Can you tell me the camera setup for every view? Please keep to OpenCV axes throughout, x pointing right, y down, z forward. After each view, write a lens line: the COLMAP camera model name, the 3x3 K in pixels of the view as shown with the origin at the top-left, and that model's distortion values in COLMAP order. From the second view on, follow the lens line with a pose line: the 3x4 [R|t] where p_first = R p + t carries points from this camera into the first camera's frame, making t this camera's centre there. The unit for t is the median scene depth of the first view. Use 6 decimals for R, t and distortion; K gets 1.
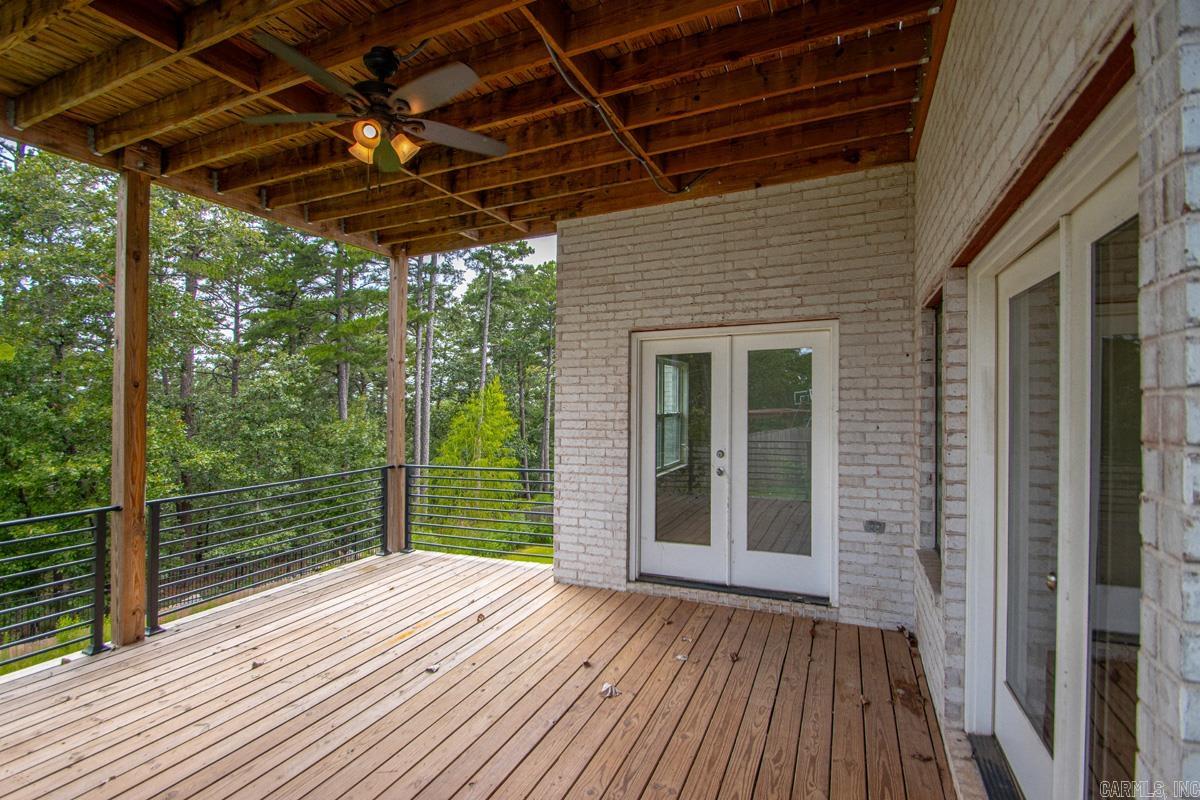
lens RADIAL K [[563.5, 0, 597.7], [0, 563.5, 397.4], [0, 0, 1]] dist [0.008251, -0.009780]
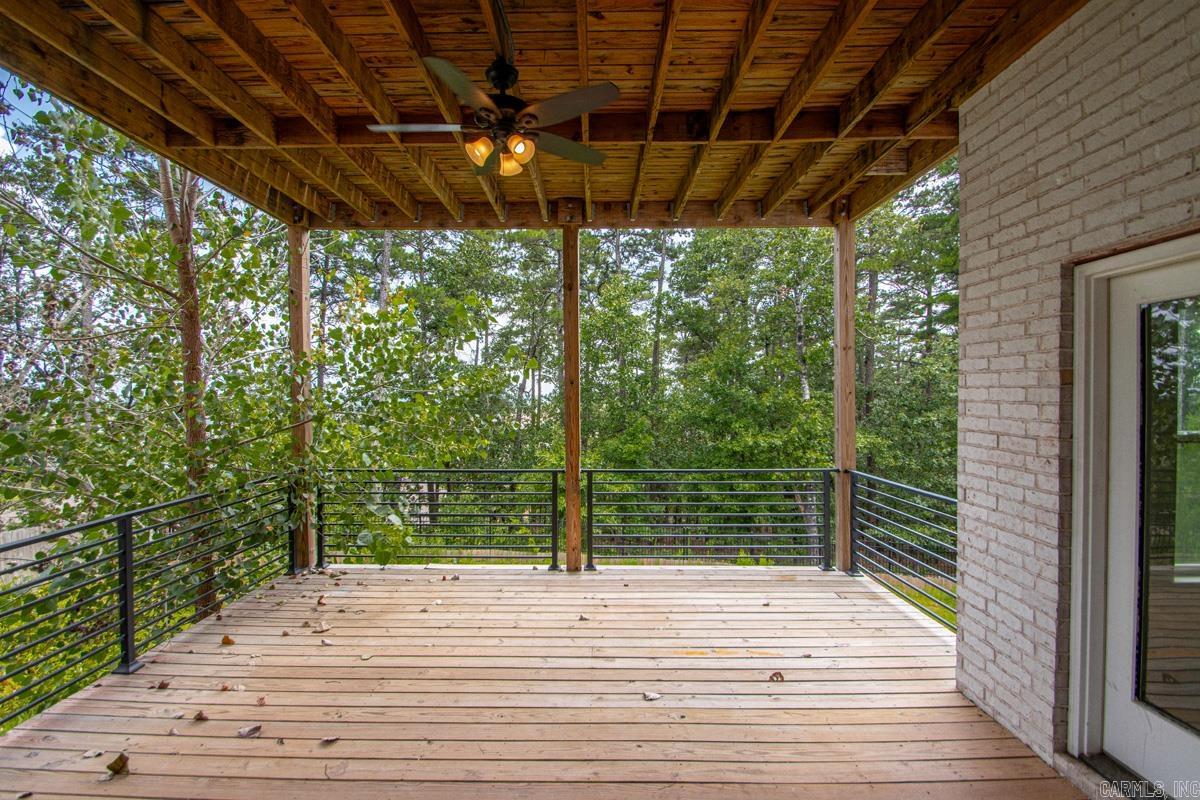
lens RADIAL K [[563.5, 0, 588.3], [0, 563.5, 391.9], [0, 0, 1]] dist [0.008251, -0.009780]
pose [[0.390980, 0.008437, -0.920361, 0.352068], [0.005383, 0.999920, 0.011454, -0.010963], [0.920383, -0.009433, 0.390903, 0.400175]]
